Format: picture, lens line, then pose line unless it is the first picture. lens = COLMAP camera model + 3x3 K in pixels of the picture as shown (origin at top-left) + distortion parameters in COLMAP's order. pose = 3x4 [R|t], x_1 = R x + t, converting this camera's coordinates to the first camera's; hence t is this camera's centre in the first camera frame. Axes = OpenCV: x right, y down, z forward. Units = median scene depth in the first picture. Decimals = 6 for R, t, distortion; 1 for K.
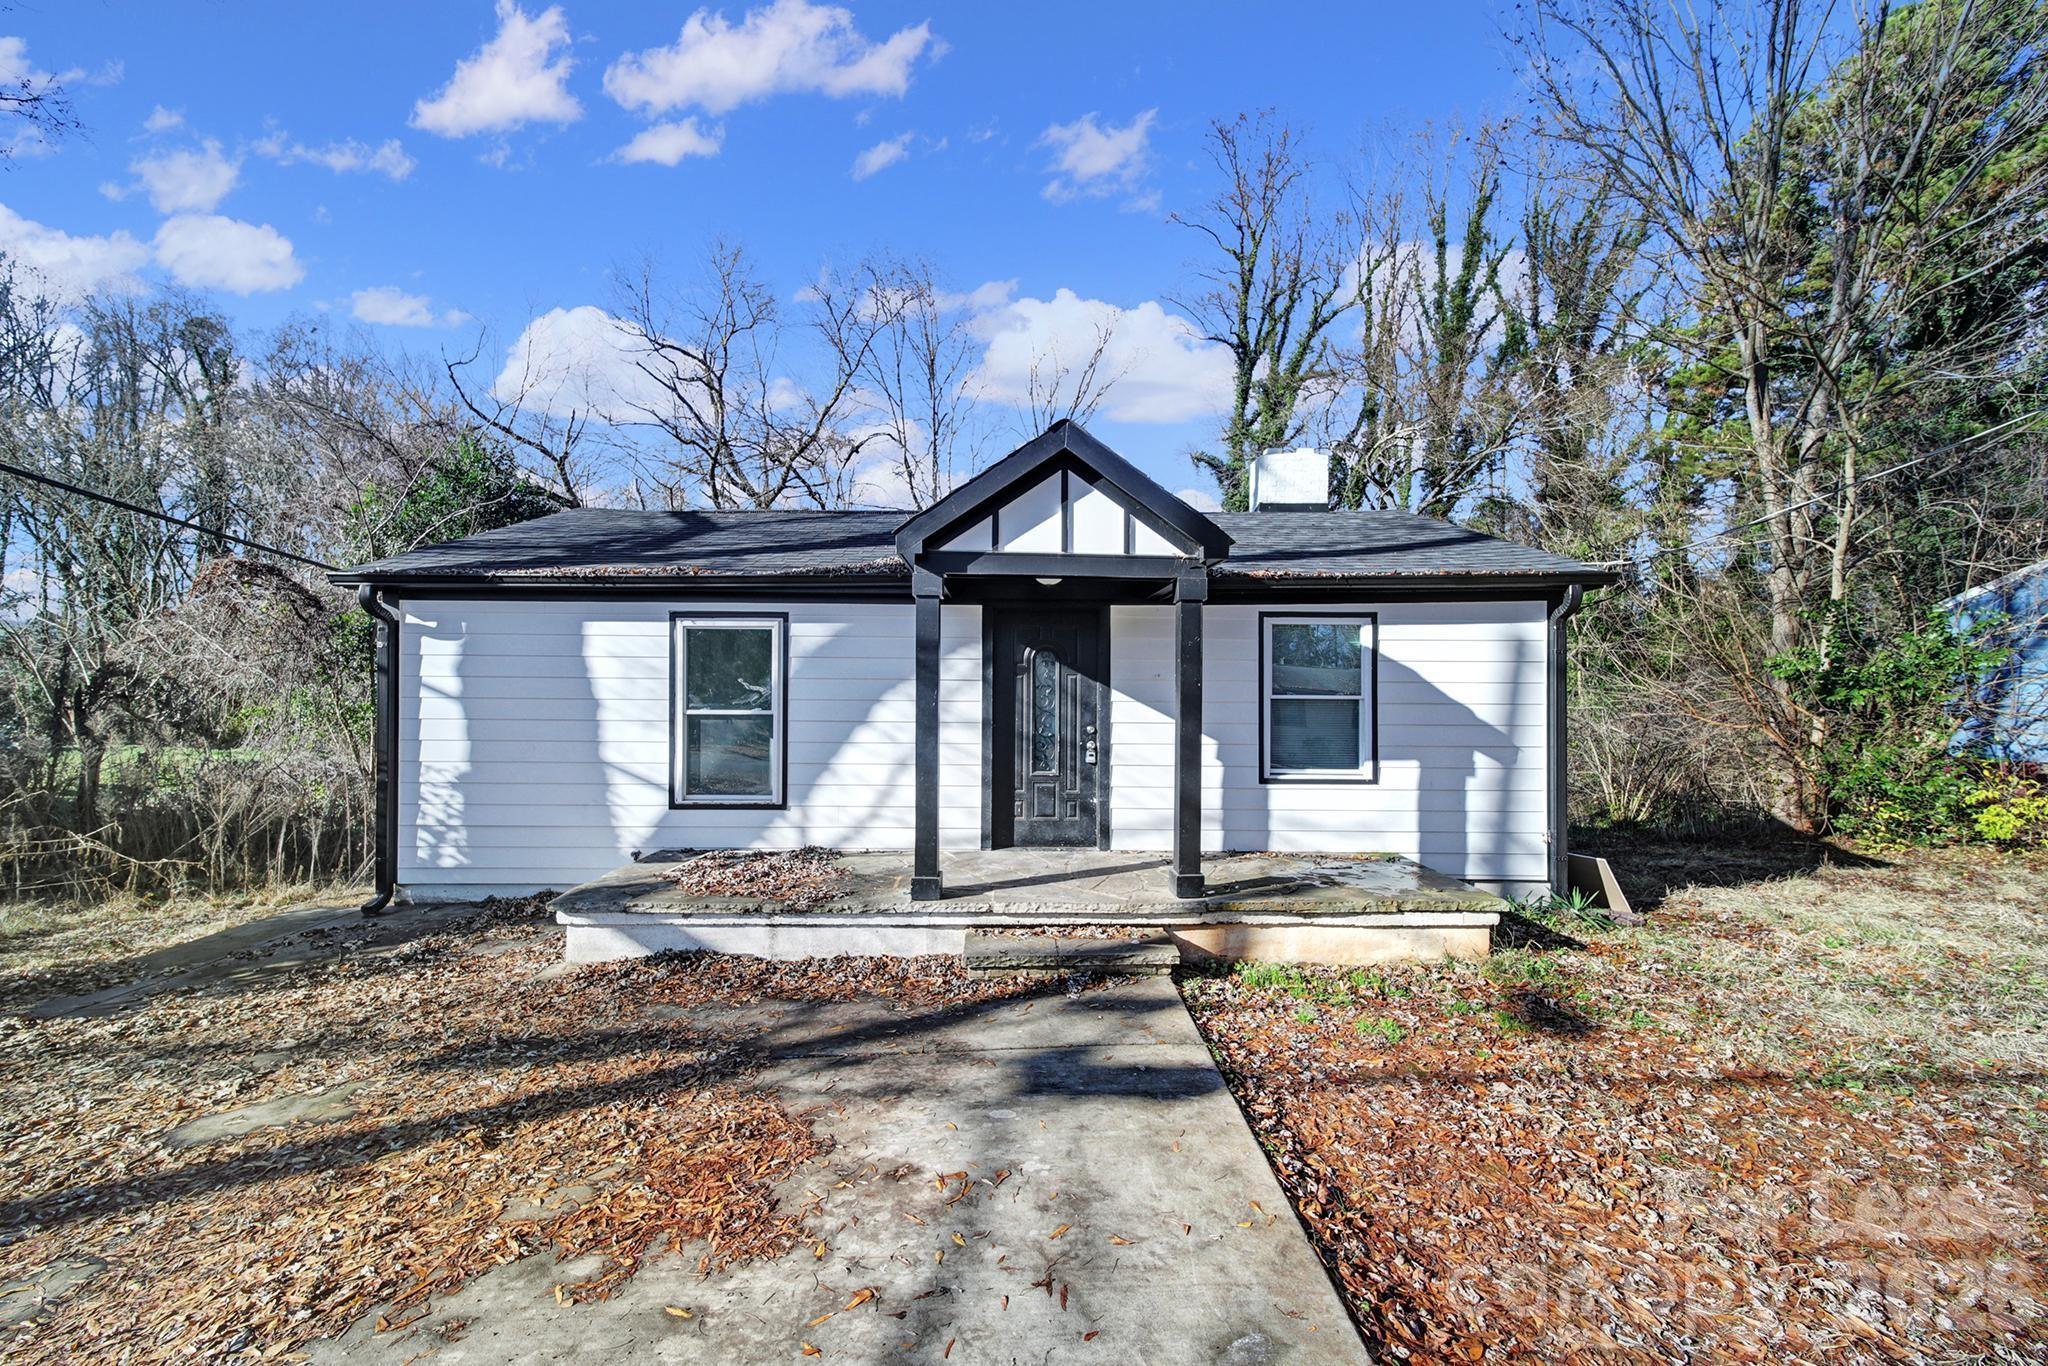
lens RADIAL K [[745.2, 0, 1024.0], [0, 745.2, 683.0], [0, 0, 1]] dist [0.000744, -0.000106]
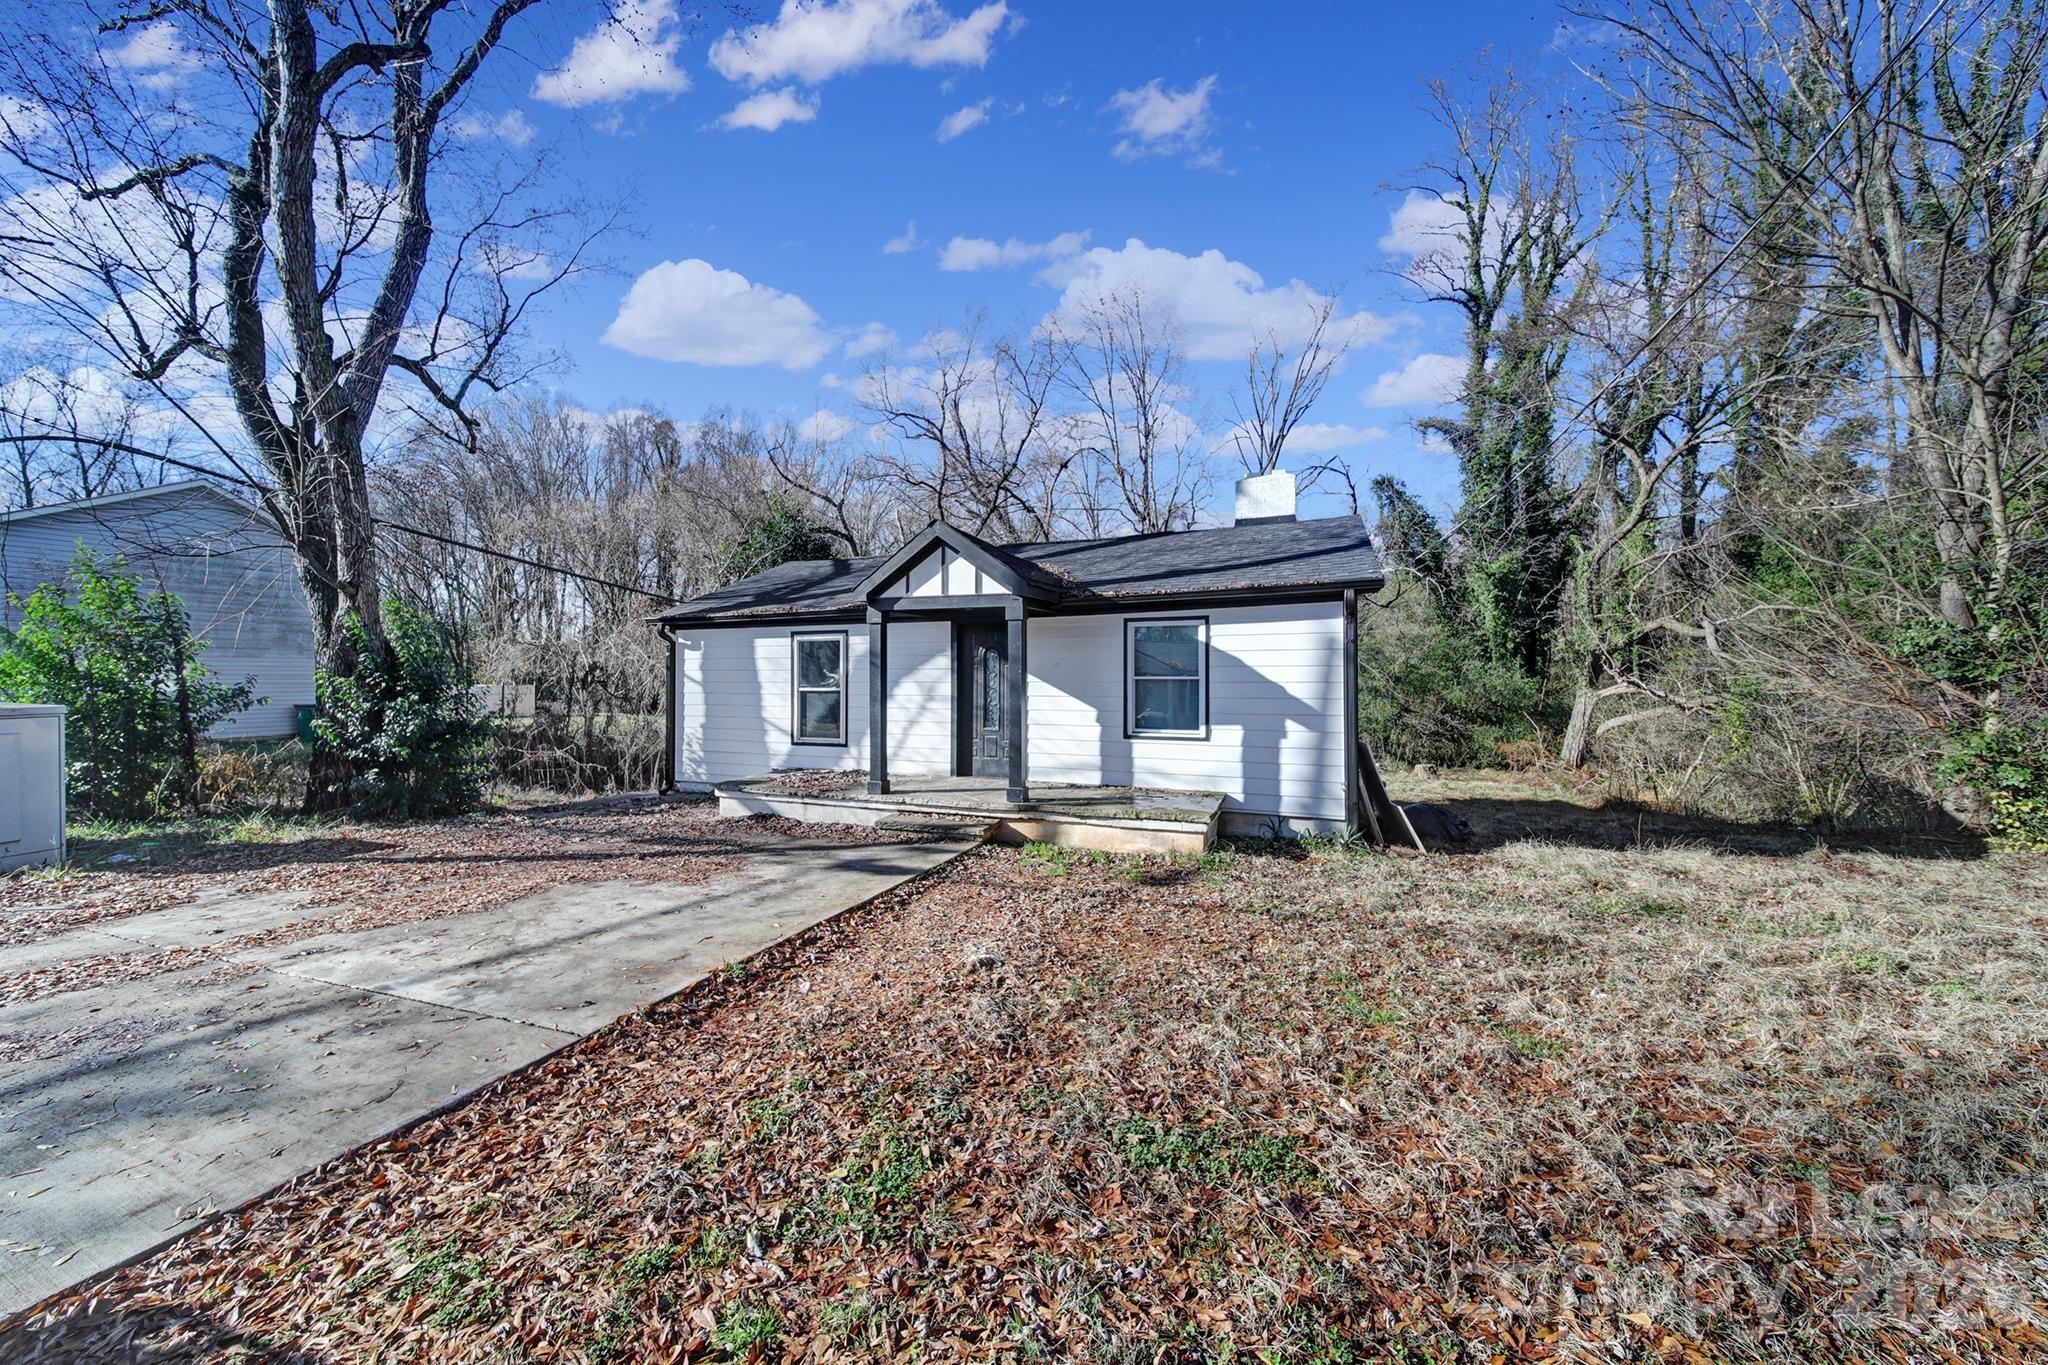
lens RADIAL K [[716.8, 0, 1013.9], [0, 716.8, 663.4], [0, 0, 1]] dist [-0.001443, 0.000011]
pose [[0.924984, -0.014867, -0.379714, 0.643821], [0.014732, 0.999886, -0.003264, -0.008696], [0.379720, -0.002575, 0.925098, -0.353881]]
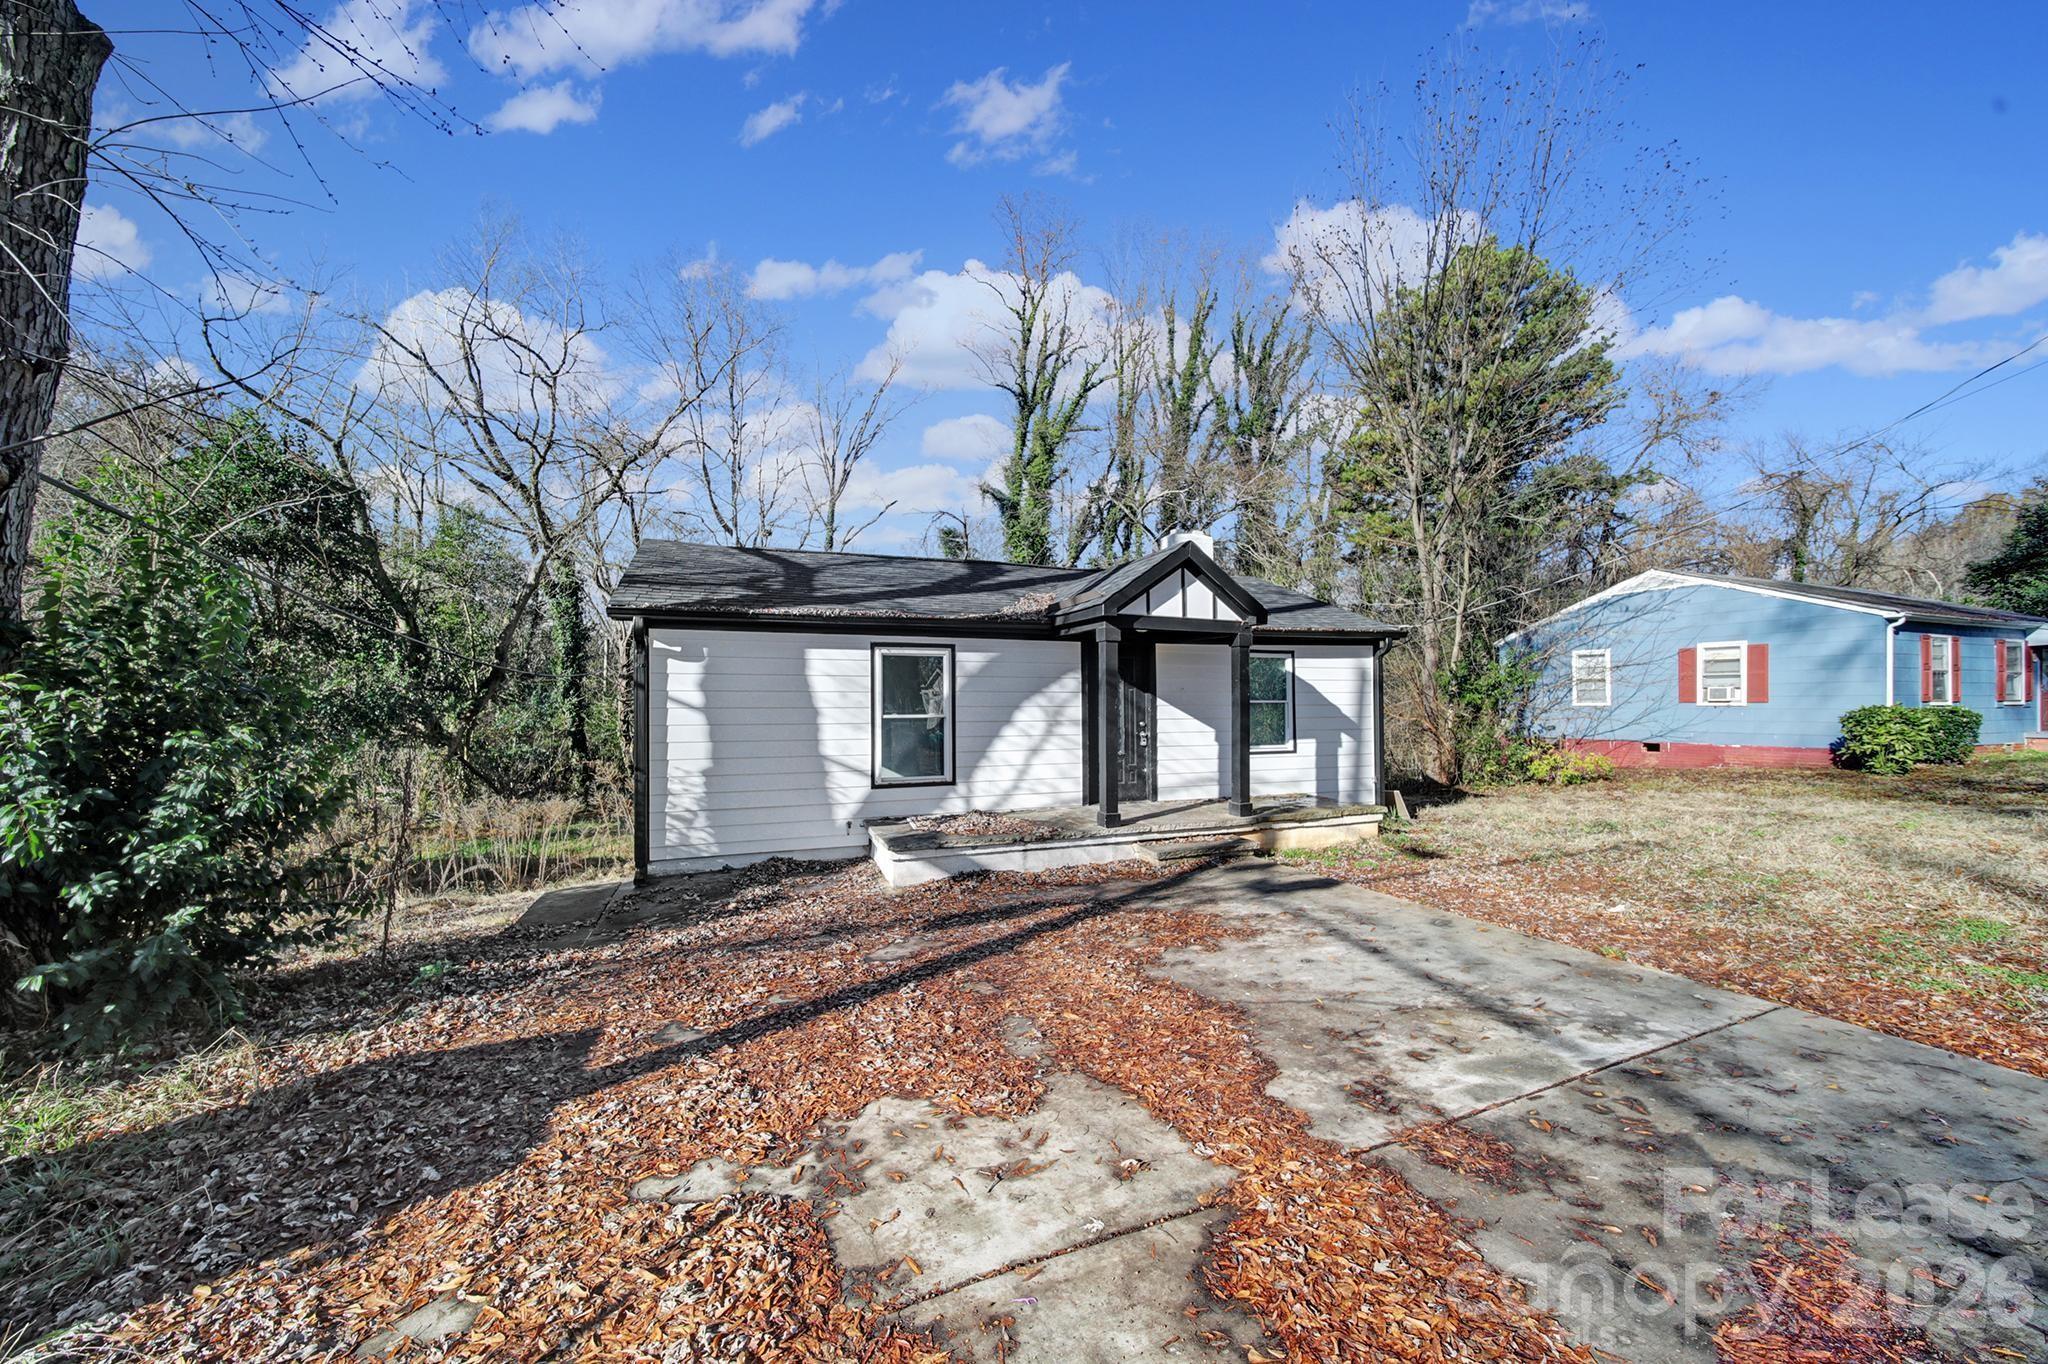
lens RADIAL K [[745.2, 0, 1024.0], [0, 745.2, 682.0], [0, 0, 1]] dist [0.000744, -0.000106]
pose [[0.936758, 0.000486, 0.349978, -0.687355], [0.005005, 0.999878, -0.014785, -0.002829], [-0.349942, 0.015602, 0.936641, -0.358581]]
